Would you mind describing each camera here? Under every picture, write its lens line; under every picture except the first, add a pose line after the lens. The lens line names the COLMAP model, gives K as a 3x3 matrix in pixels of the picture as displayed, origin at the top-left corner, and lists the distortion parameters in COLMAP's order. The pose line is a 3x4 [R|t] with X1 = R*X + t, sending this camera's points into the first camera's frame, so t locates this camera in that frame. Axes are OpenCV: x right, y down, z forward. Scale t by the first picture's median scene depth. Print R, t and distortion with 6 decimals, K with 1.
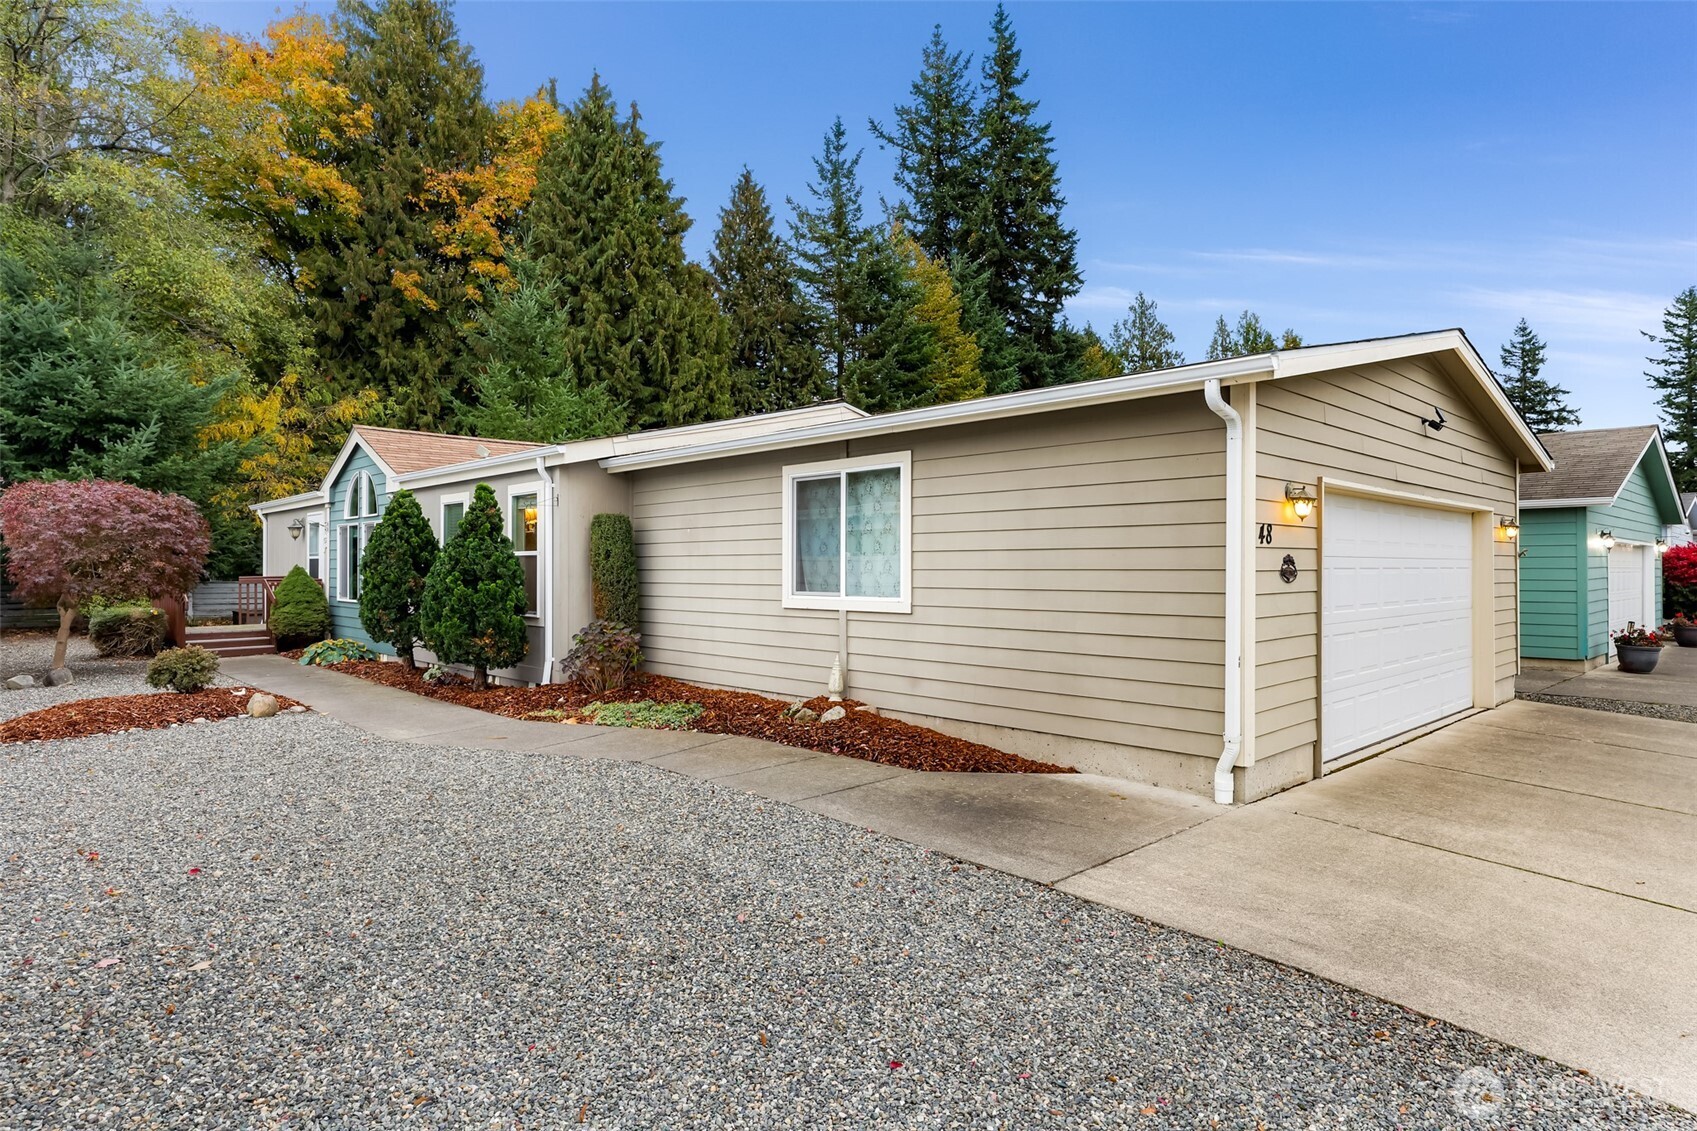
lens RADIAL K [[939.4, 0, 848.5], [0, 939.4, 565.5], [0, 0, 1]] dist [0.000469, 0.001563]
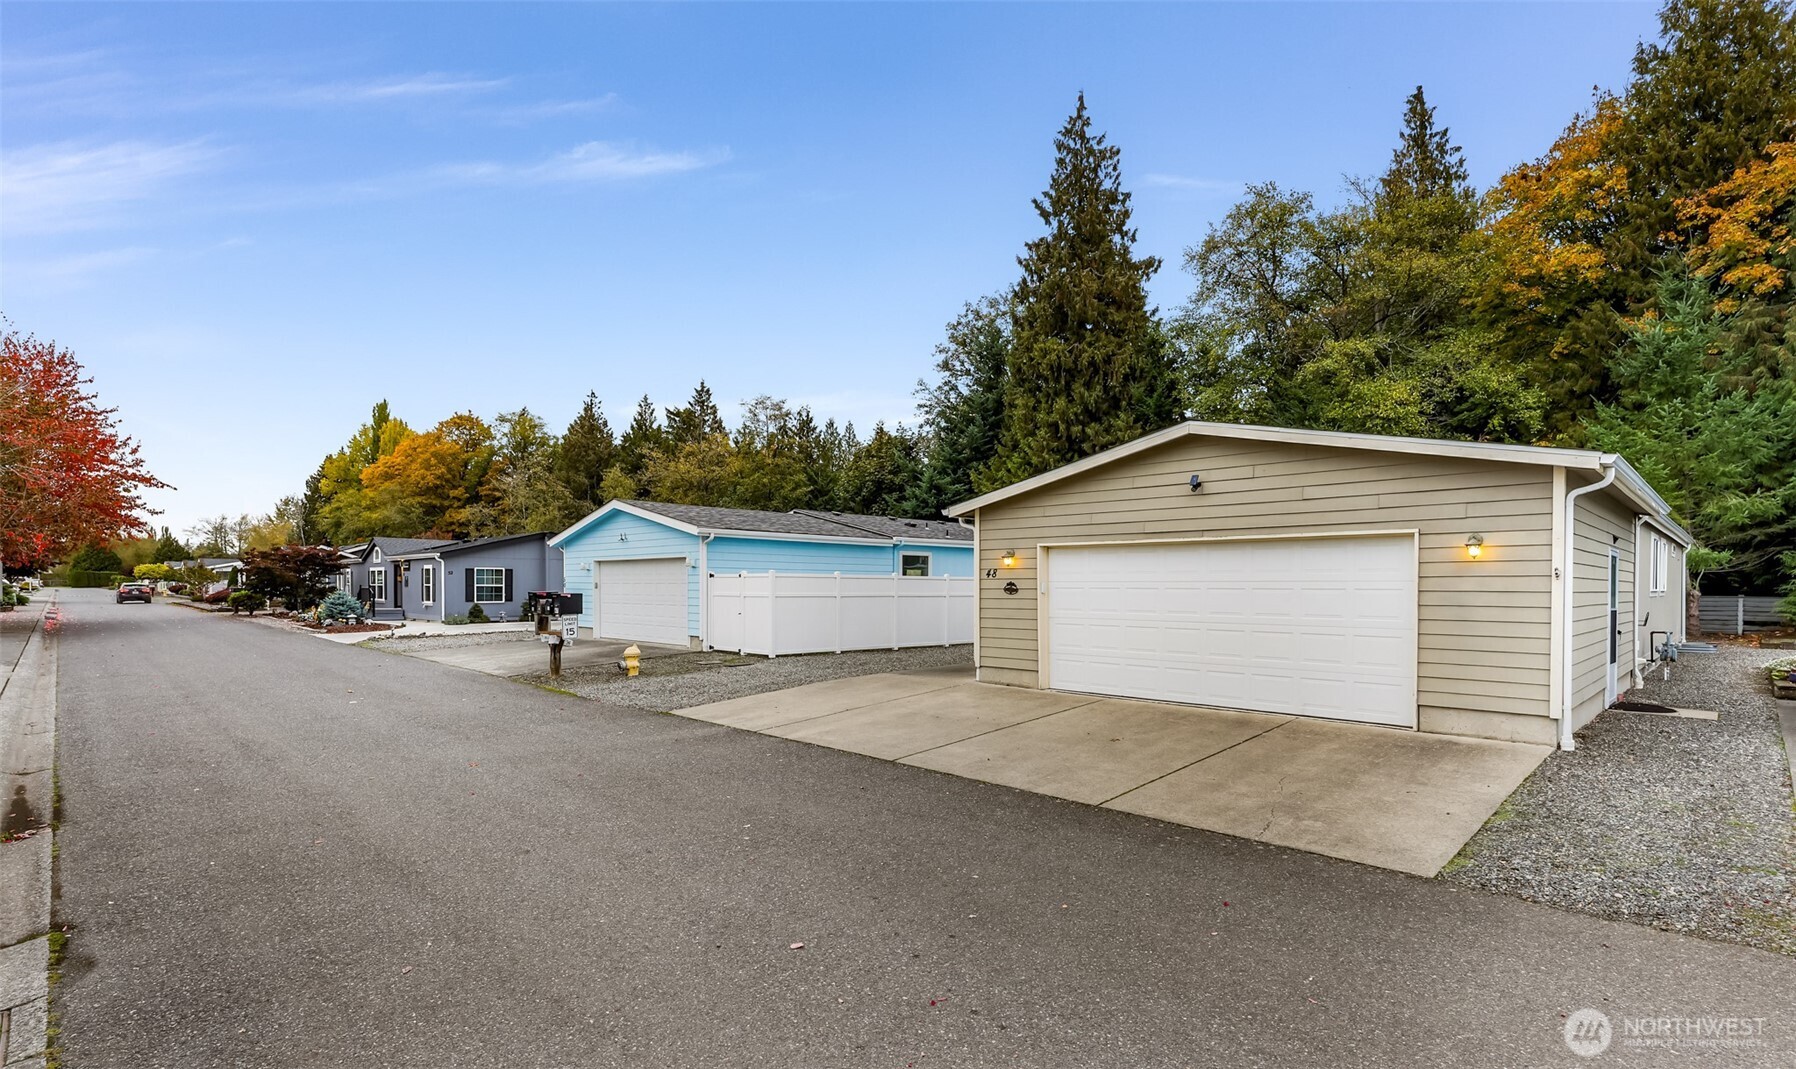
lens RADIAL K [[857.1, 0, 895.5], [0, 857.1, 602.4], [0, 0, 1]] dist [0.001646, 0.000224]
pose [[0.014894, 0.017336, -0.999739, 0.483316], [-0.000963, 0.999849, 0.017324, 0.000494], [0.999889, 0.000704, 0.014908, 0.134360]]
